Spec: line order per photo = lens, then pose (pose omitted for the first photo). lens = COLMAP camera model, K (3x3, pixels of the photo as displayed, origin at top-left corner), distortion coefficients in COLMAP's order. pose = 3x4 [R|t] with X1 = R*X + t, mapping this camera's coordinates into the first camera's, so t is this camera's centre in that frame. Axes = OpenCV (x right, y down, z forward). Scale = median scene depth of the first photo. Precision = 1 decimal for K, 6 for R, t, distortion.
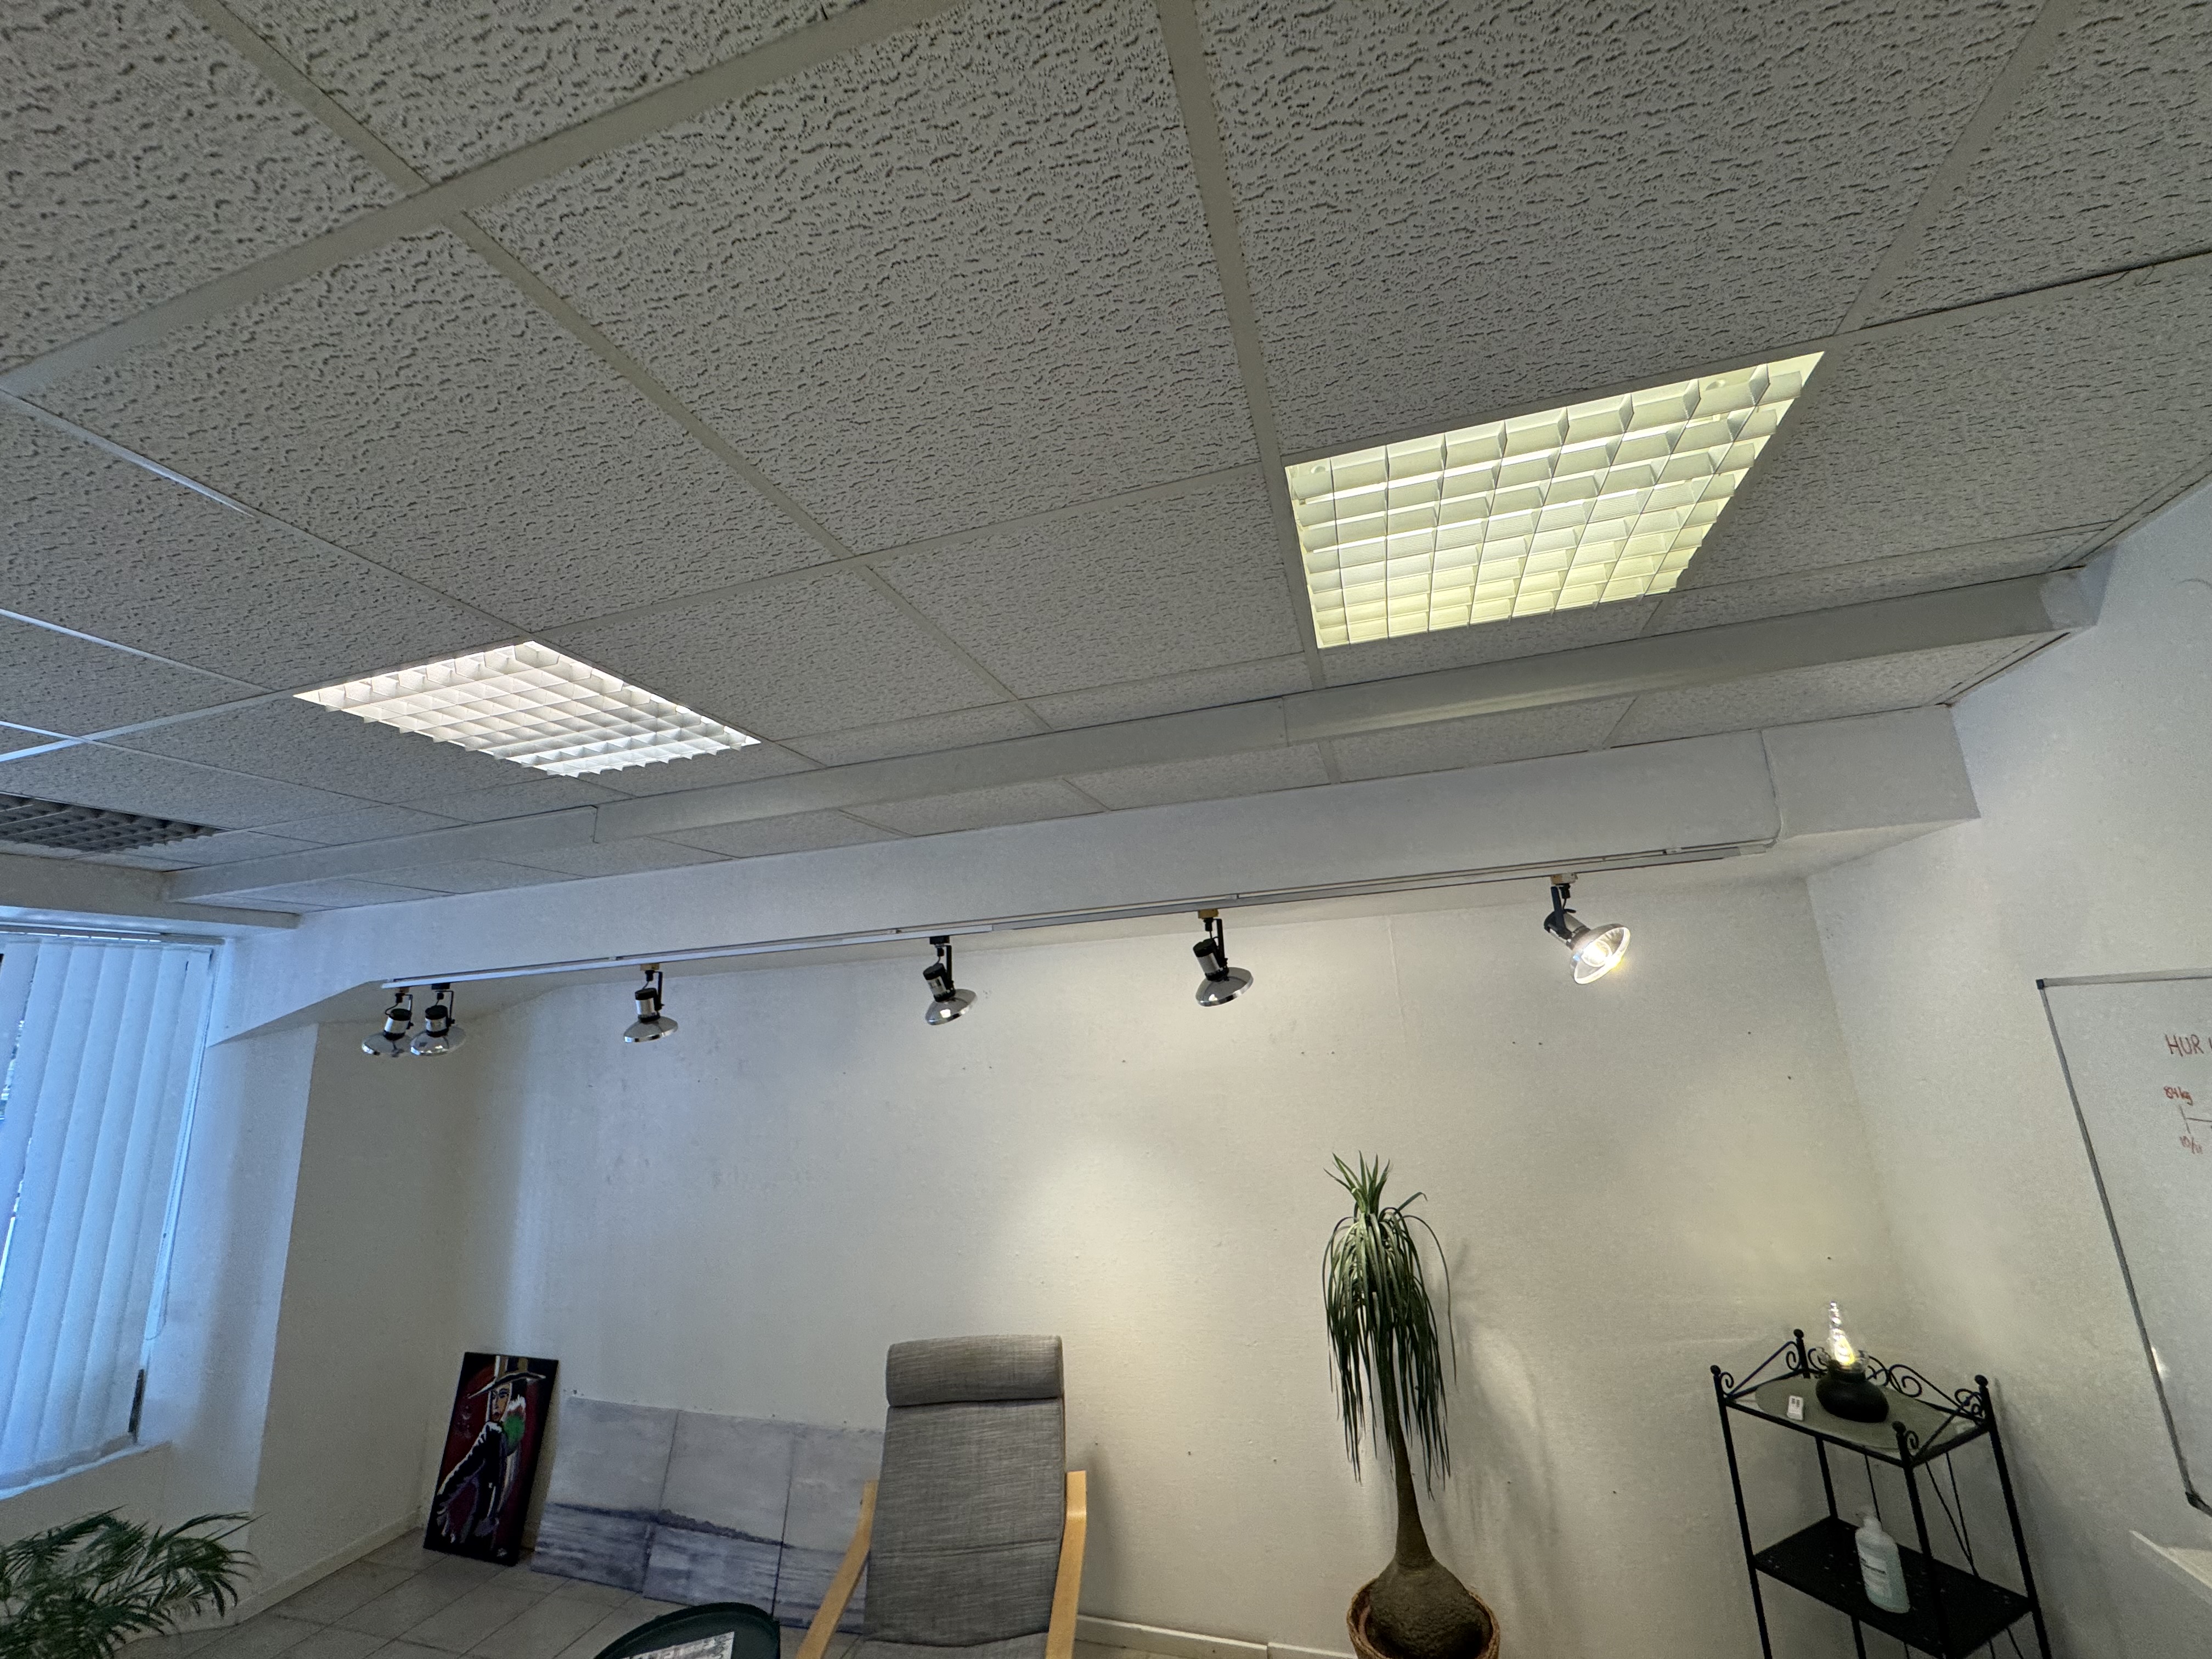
lens RADIAL K [[880.4, 0, 1103.6], [0, 880.4, 827.4], [0, 0, 1]] dist [-0.003417, -0.000466]
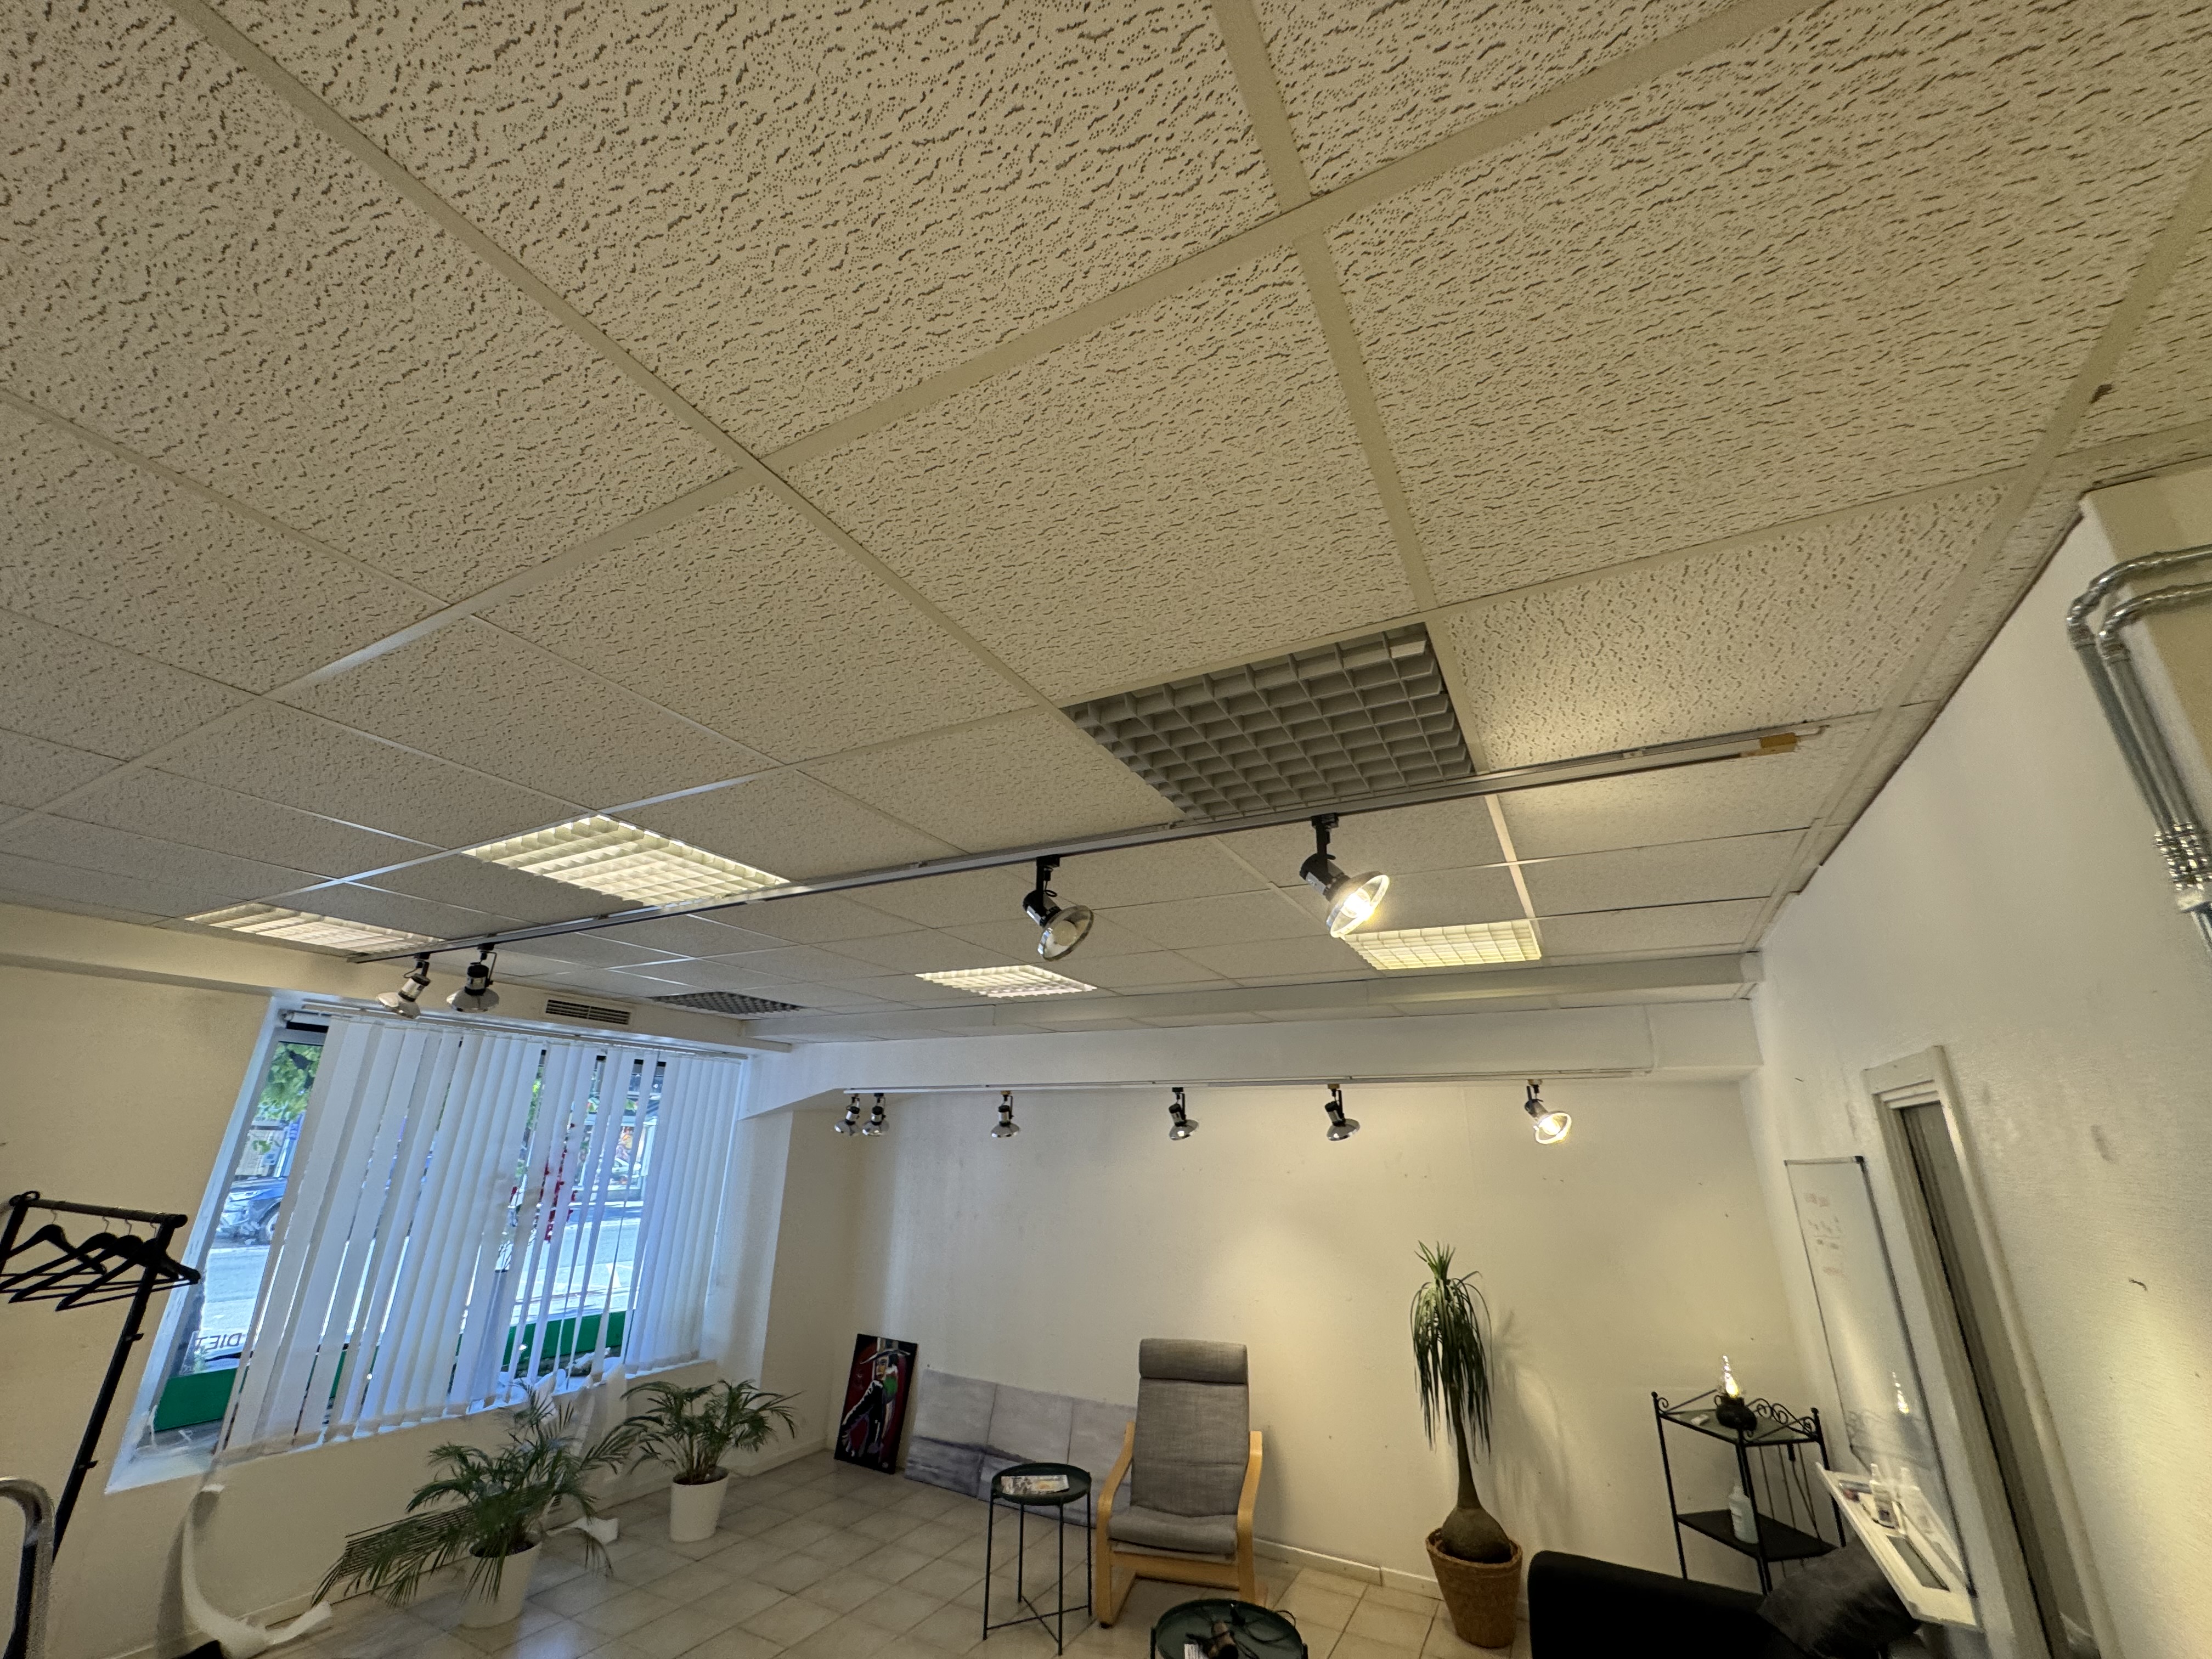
lens RADIAL K [[880.4, 0, 1103.8], [0, 880.4, 830.1], [0, 0, 1]] dist [-0.003417, -0.000466]
pose [[0.978941, 0.000939, -0.204142, 0.020581], [-0.024417, 0.993350, -0.112518, -0.150860], [0.202679, 0.115133, 0.972453, -0.644828]]
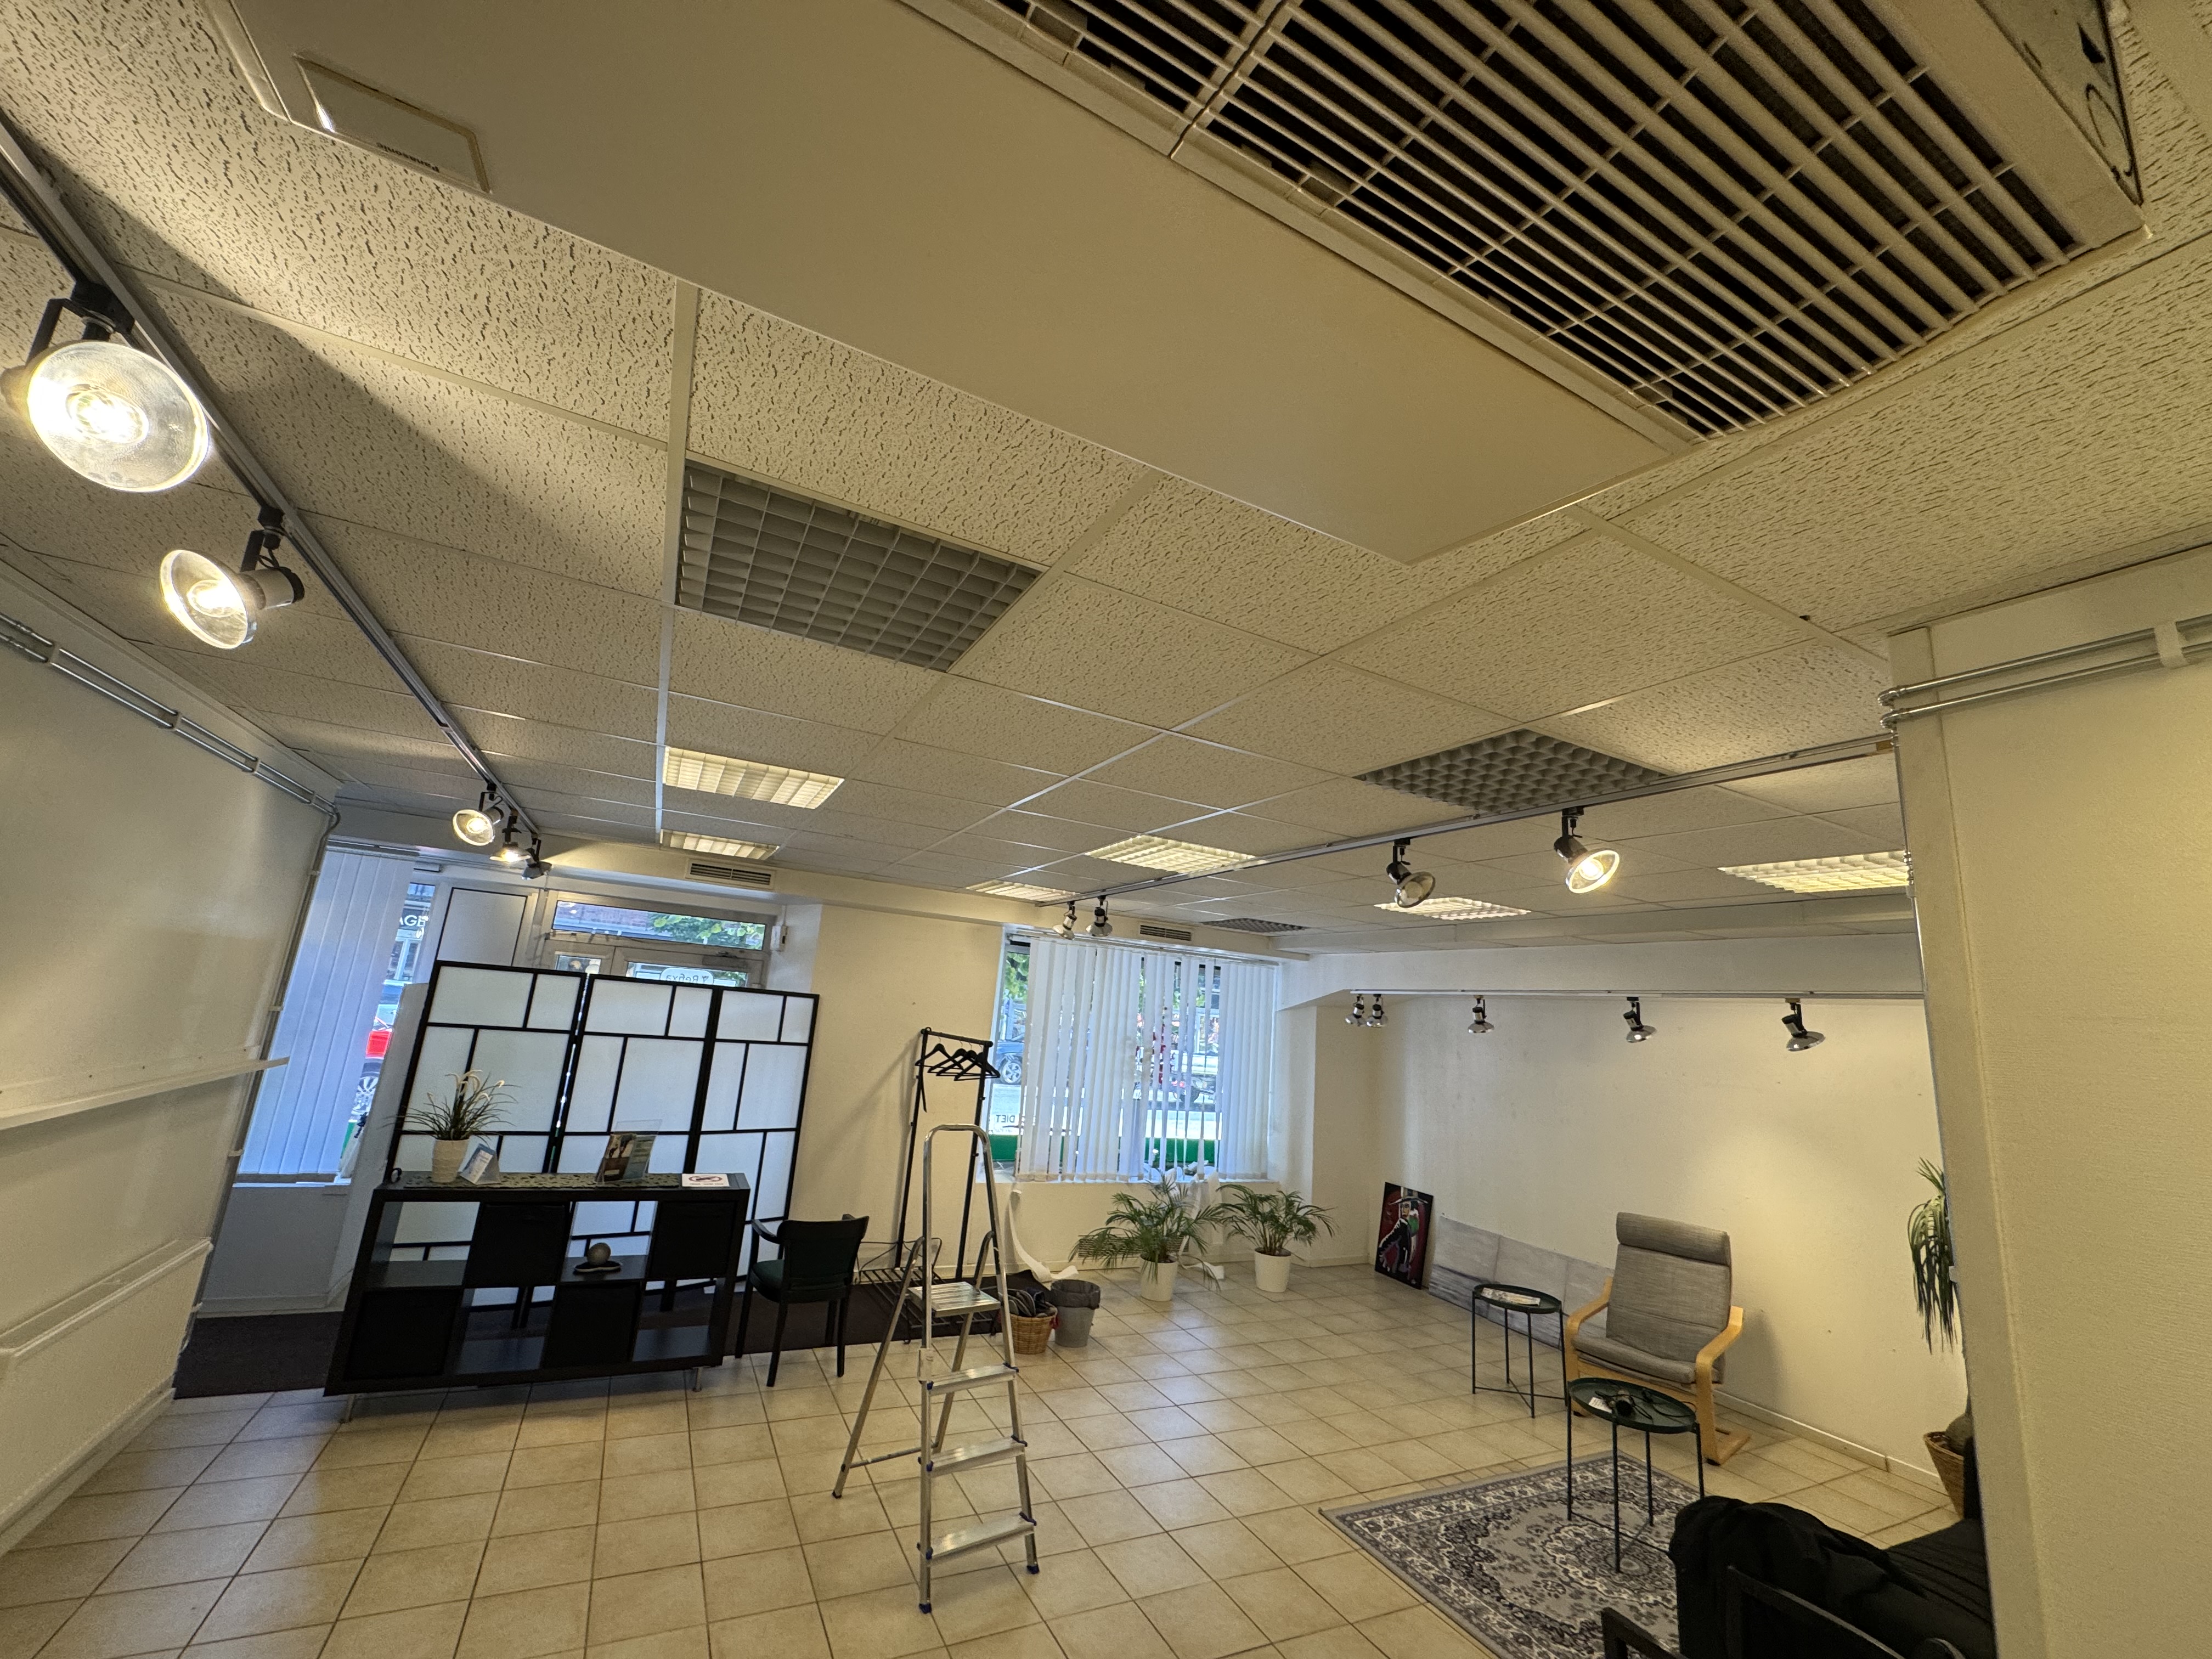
lens RADIAL K [[880.4, 0, 1109.3], [0, 880.4, 832.3], [0, 0, 1]] dist [-0.003417, -0.000466]
pose [[0.694937, -0.041960, -0.717846, 0.340443], [0.046039, 0.998844, -0.013817, -0.215813], [0.717596, -0.023447, 0.696065, -0.947367]]
